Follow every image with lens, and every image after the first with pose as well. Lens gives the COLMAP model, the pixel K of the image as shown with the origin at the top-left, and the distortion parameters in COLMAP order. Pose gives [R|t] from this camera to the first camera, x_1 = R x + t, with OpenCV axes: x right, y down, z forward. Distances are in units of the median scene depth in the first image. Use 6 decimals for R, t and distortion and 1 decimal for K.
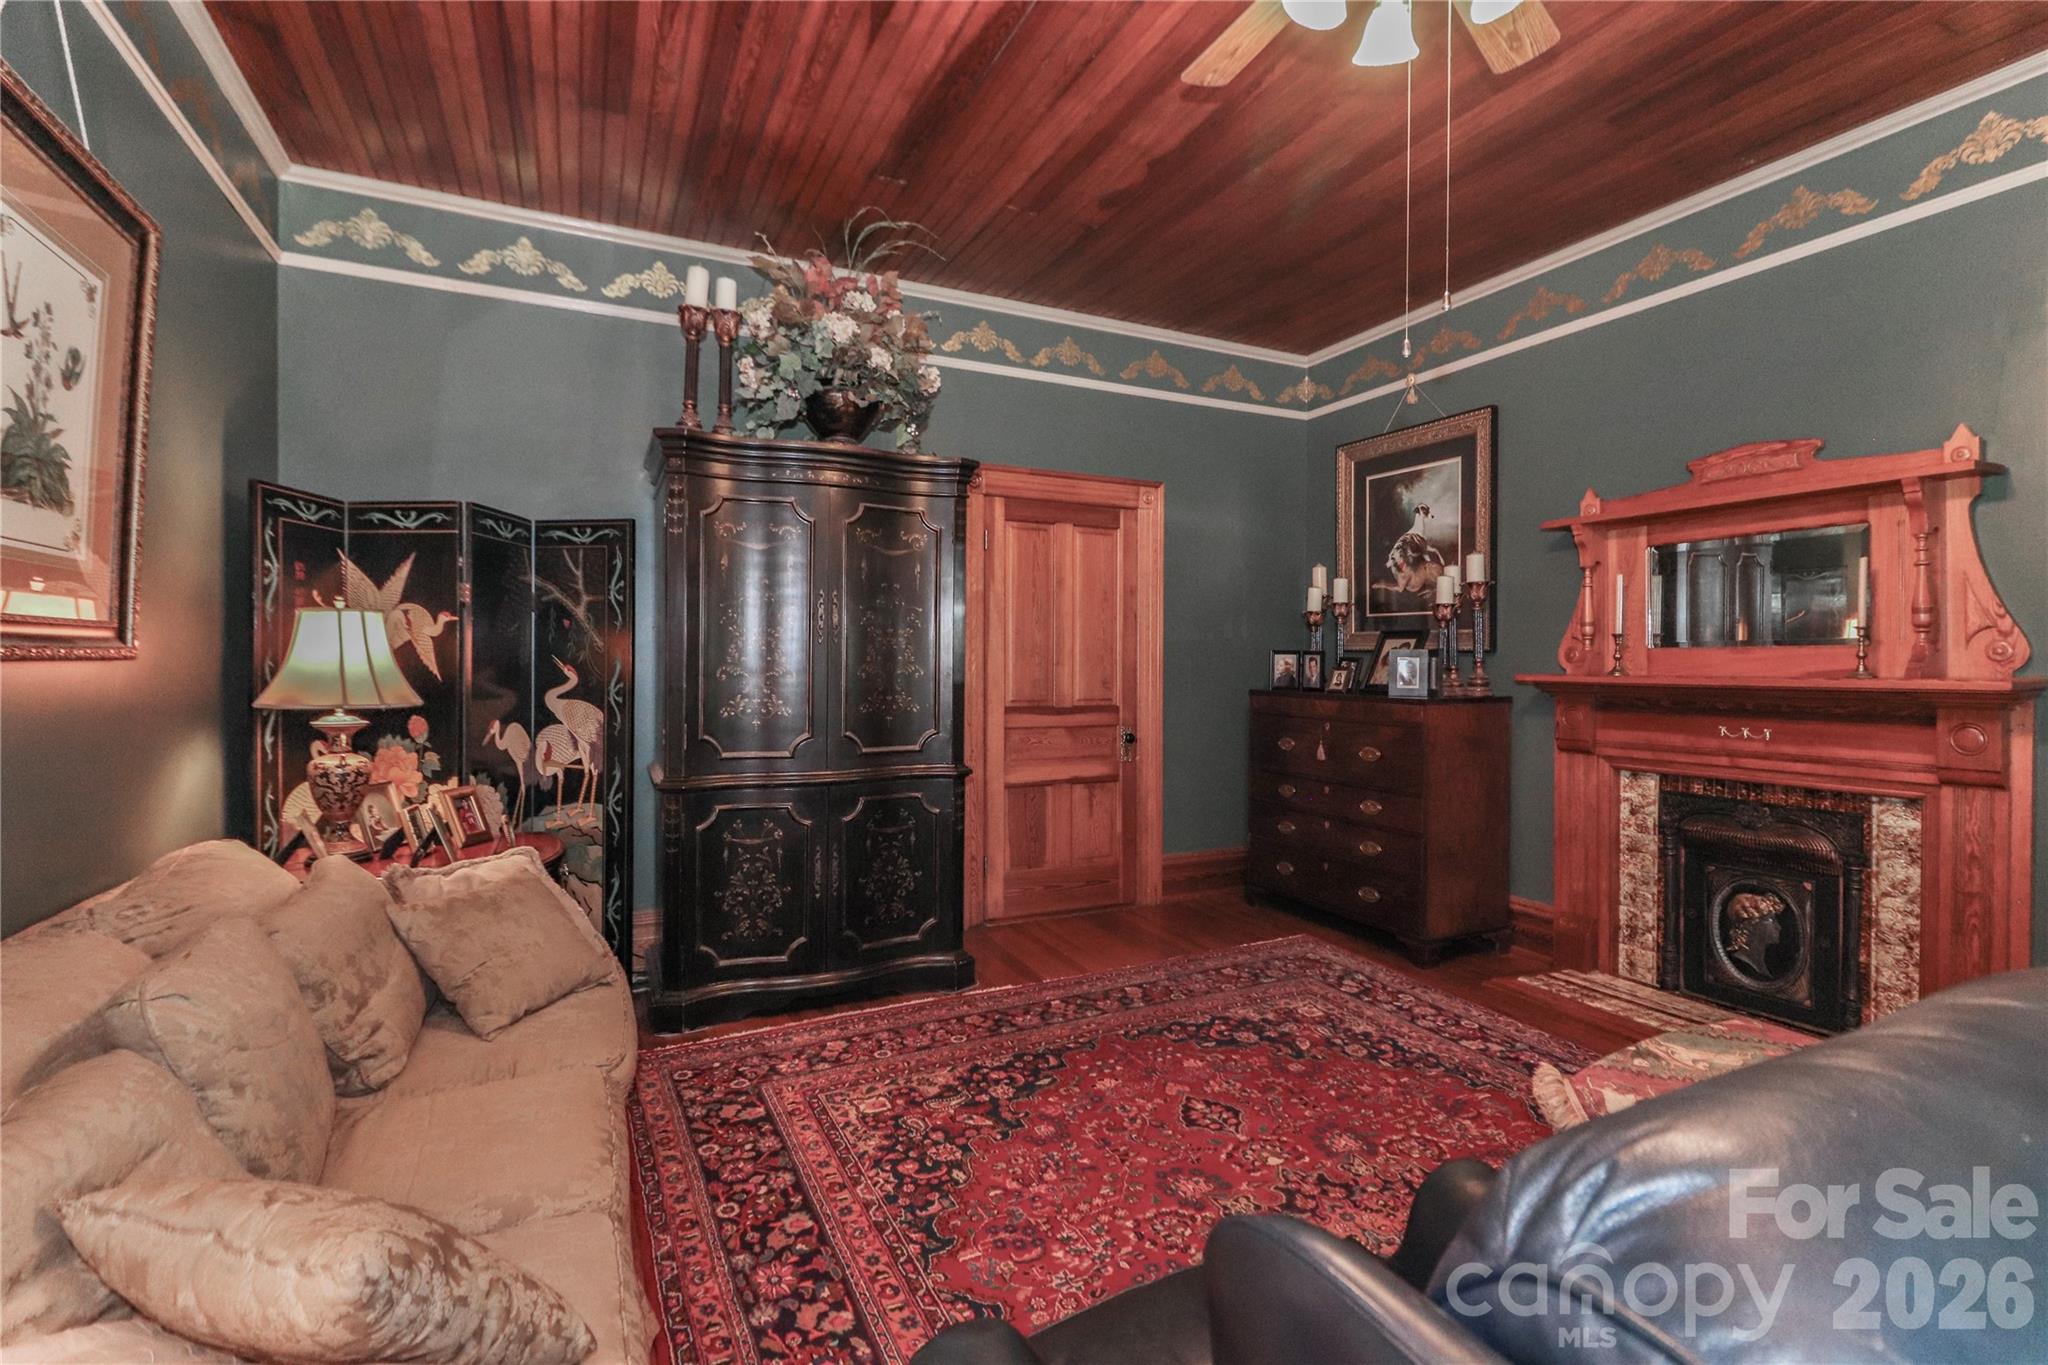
lens RADIAL K [[950.4, 0, 1034.6], [0, 950.4, 670.5], [0, 0, 1]] dist [0.019627, -0.000885]
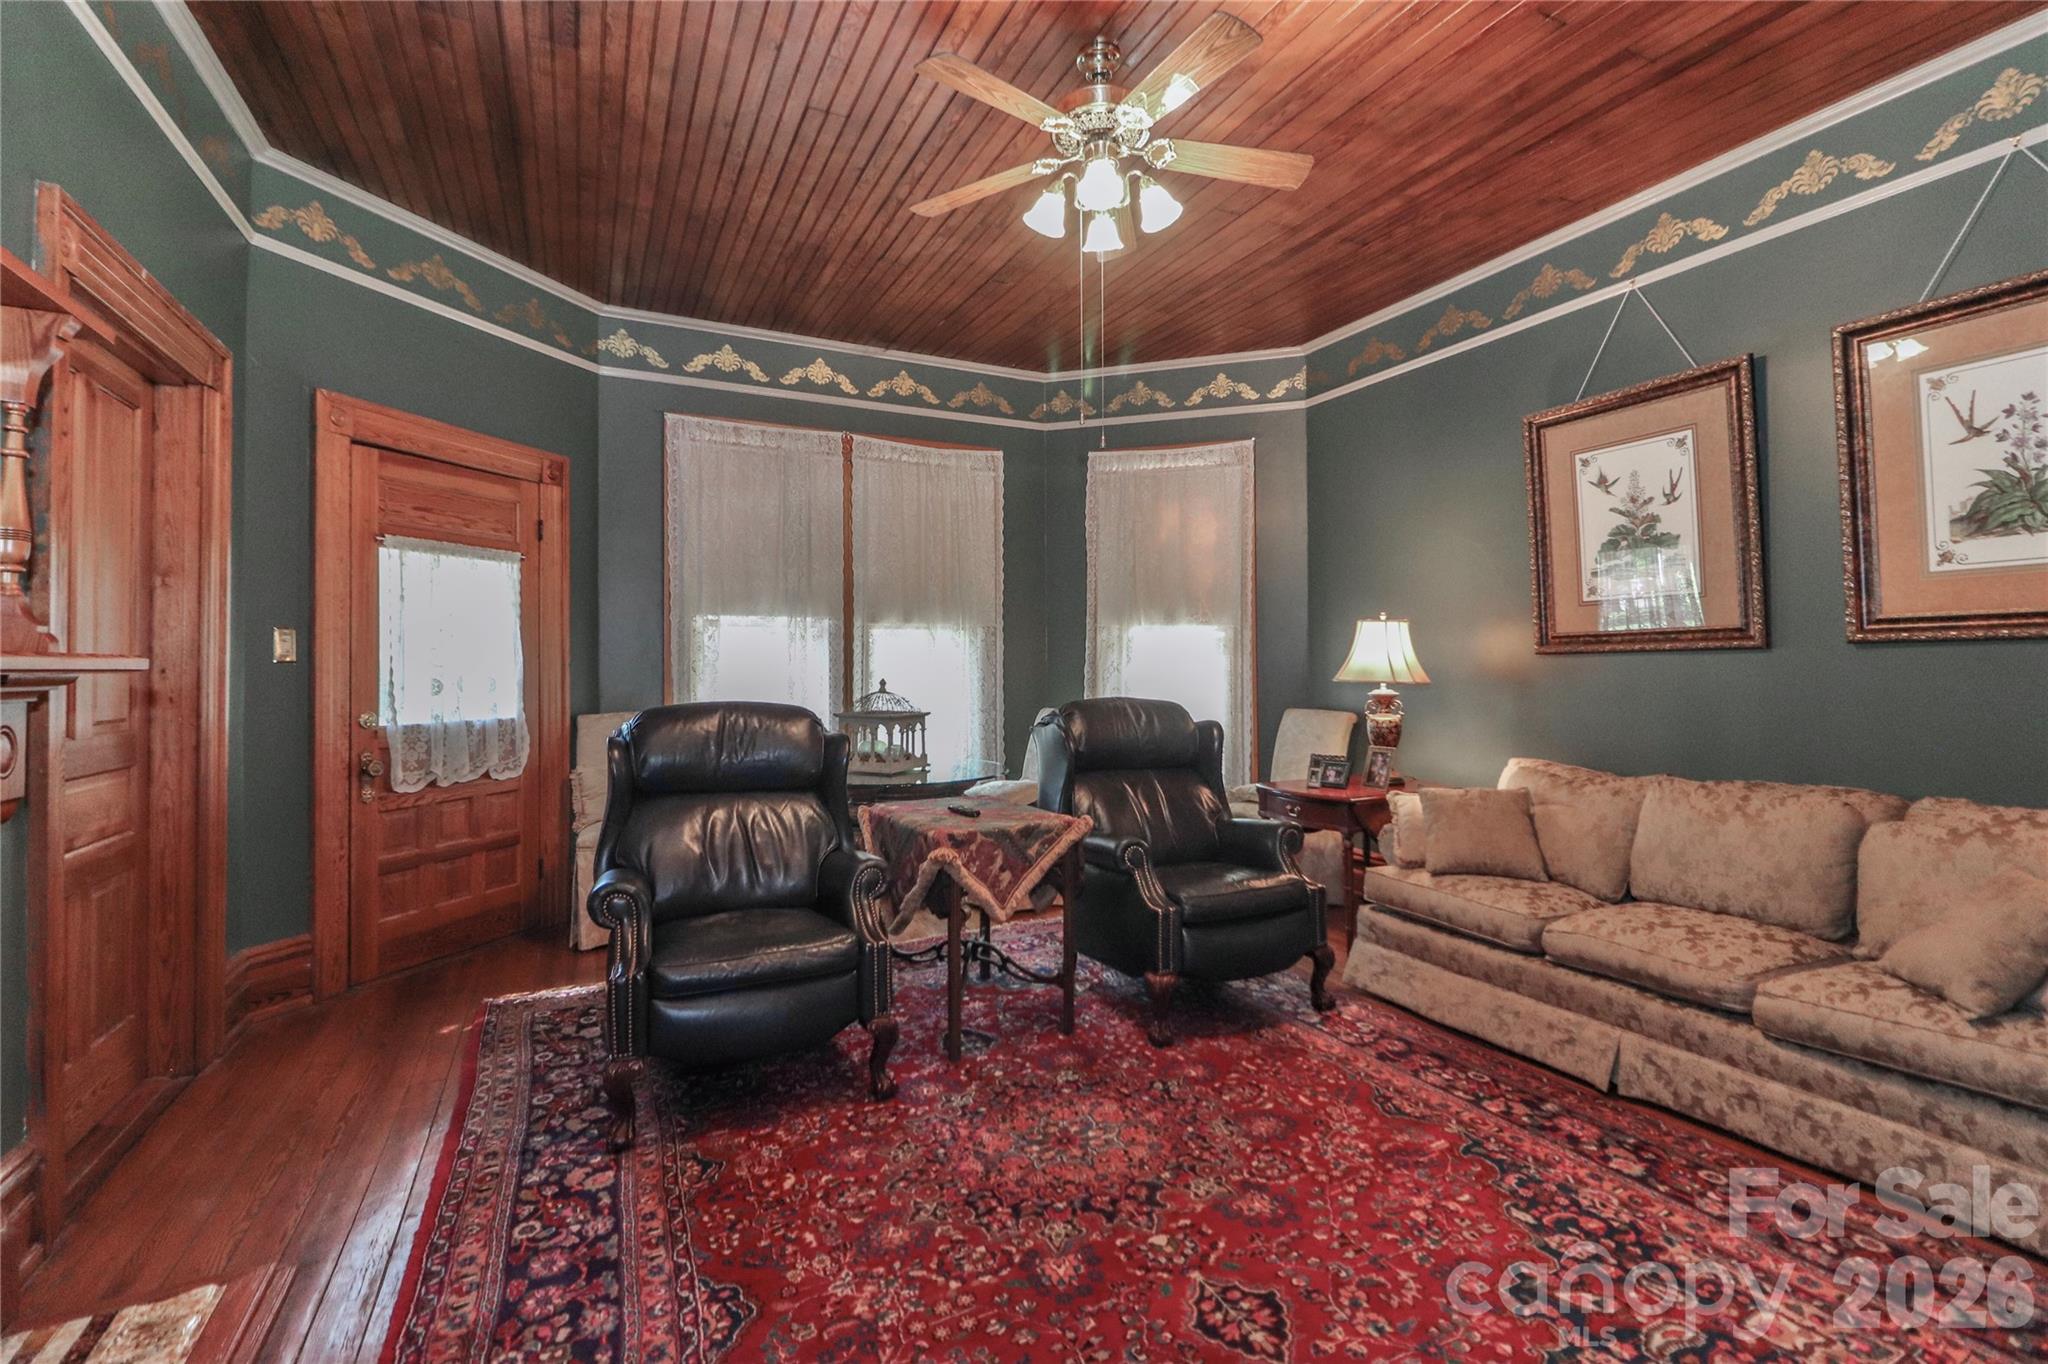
lens RADIAL K [[950.4, 0, 1017.8], [0, 950.4, 675.8], [0, 0, 1]] dist [0.019627, -0.000885]
pose [[-0.999837, -0.000661, 0.018060, 0.377890], [-0.000381, 0.999879, 0.015523, 0.015356], [-0.018068, 0.015513, -0.999716, 1.920209]]
